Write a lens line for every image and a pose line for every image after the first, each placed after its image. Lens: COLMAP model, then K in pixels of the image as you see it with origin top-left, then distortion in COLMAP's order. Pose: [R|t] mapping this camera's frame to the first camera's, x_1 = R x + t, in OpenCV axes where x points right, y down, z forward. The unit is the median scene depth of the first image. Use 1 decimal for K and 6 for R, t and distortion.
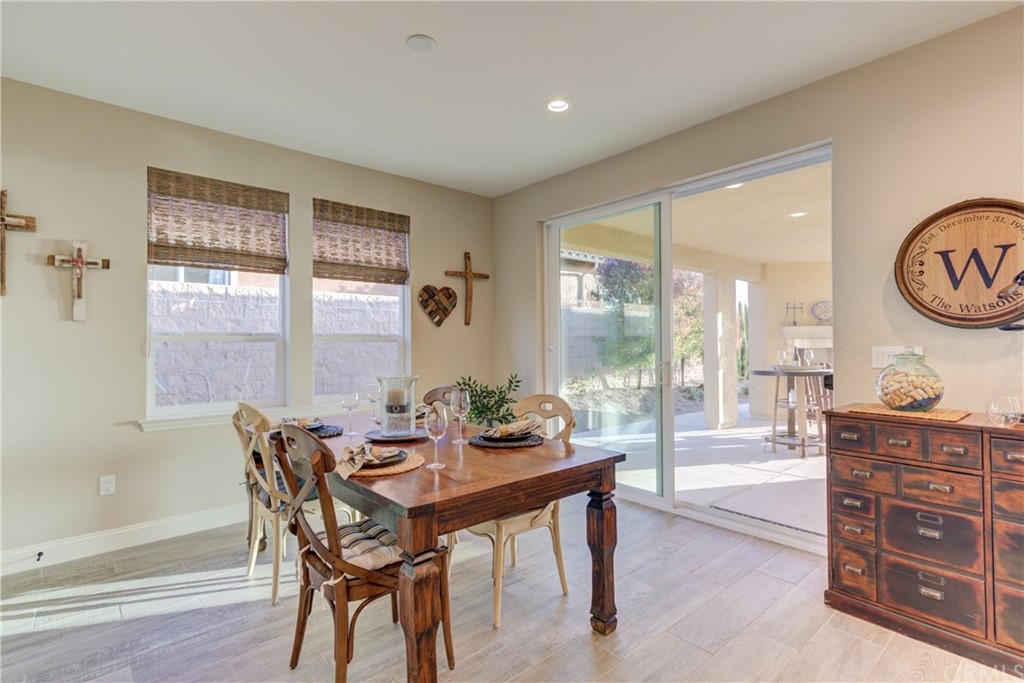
lens RADIAL K [[497.9, 0, 509.5], [0, 497.9, 343.6], [0, 0, 1]] dist [0.009238, 0.003982]
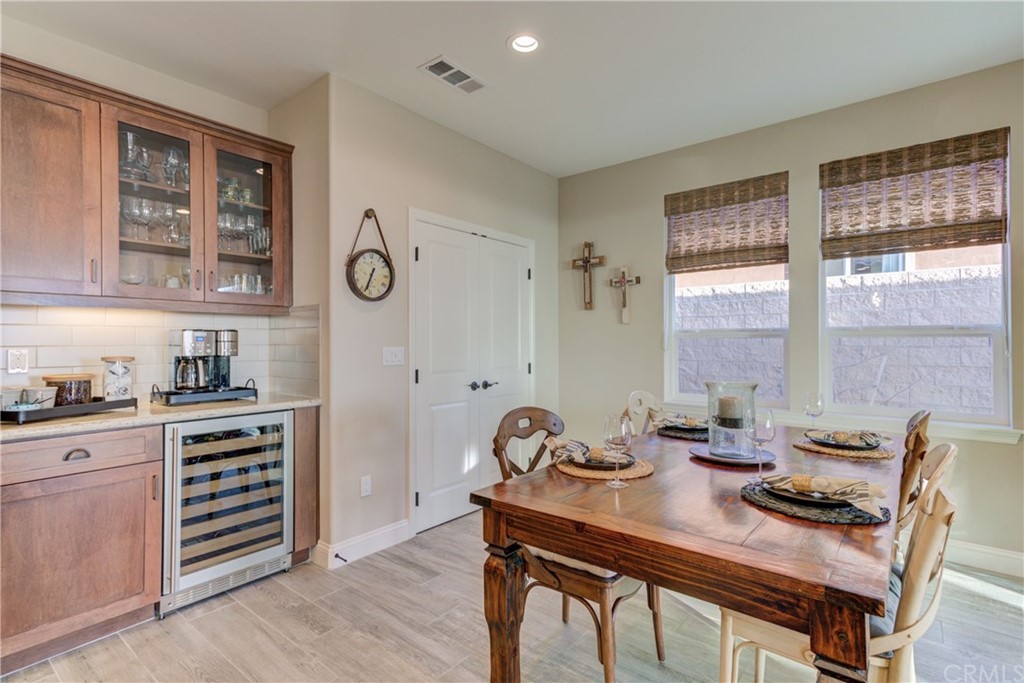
lens RADIAL K [[497.9, 0, 512.5], [0, 497.9, 339.7], [0, 0, 1]] dist [0.009238, 0.003982]
pose [[0.162509, 0.000418, -0.986707, 0.357290], [0.002764, 0.999996, 0.000879, -0.002076], [0.986703, -0.002870, 0.162507, 0.367851]]
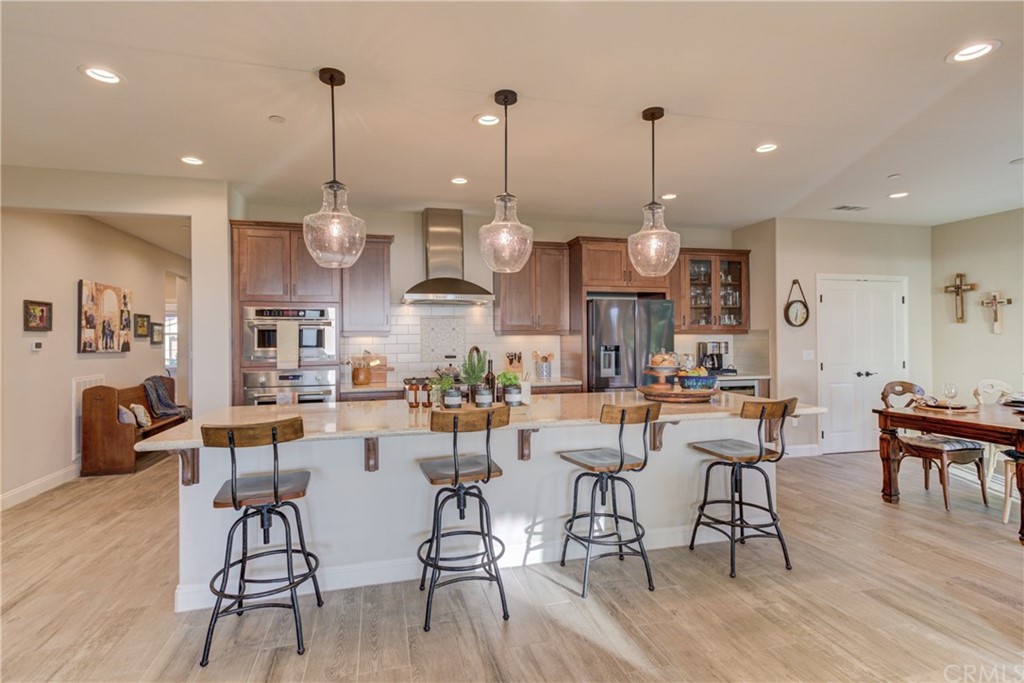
lens RADIAL K [[497.9, 0, 502.4], [0, 497.9, 336.1], [0, 0, 1]] dist [0.009238, 0.003982]
pose [[-0.466153, 0.003836, -0.884696, 1.310057], [0.010374, 0.999946, -0.001131, -0.041455], [0.884643, -0.009705, -0.466168, 0.193035]]
